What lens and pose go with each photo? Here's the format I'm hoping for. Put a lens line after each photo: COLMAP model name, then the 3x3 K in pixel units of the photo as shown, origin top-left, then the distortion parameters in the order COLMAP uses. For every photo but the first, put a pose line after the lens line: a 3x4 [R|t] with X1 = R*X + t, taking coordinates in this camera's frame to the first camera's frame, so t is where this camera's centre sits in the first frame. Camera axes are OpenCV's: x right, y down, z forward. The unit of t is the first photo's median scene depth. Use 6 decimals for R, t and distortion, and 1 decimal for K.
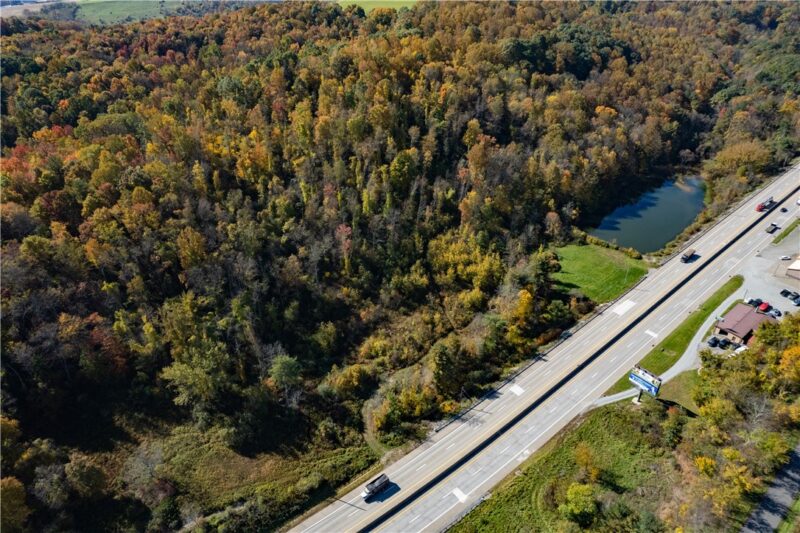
lens RADIAL K [[511.8, 0, 402.3], [0, 511.8, 273.4], [0, 0, 1]] dist [-0.079267, 0.074021]
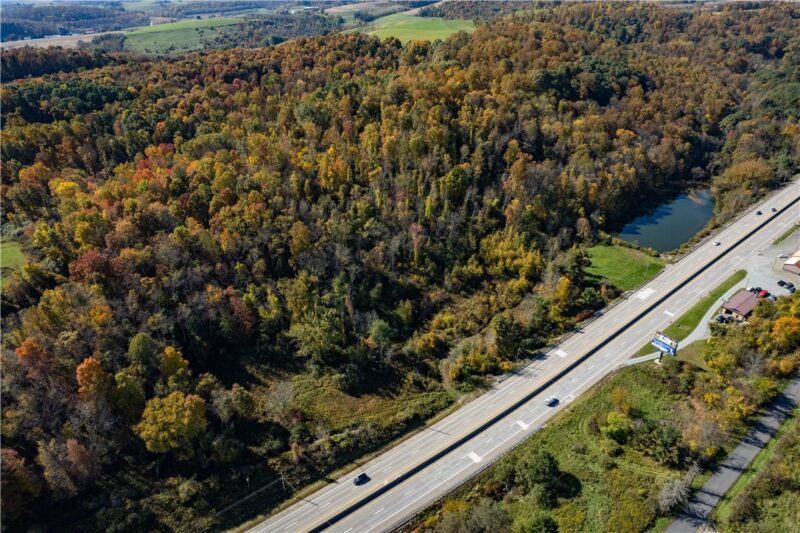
lens RADIAL K [[511.8, 0, 402.3], [0, 511.8, 273.4], [0, 0, 1]] dist [-0.079267, 0.074021]
pose [[0.999681, 0.008965, -0.023601, -0.103219], [-0.009931, 0.999104, -0.041130, 0.067044], [0.023211, 0.041352, 0.998875, -0.197718]]
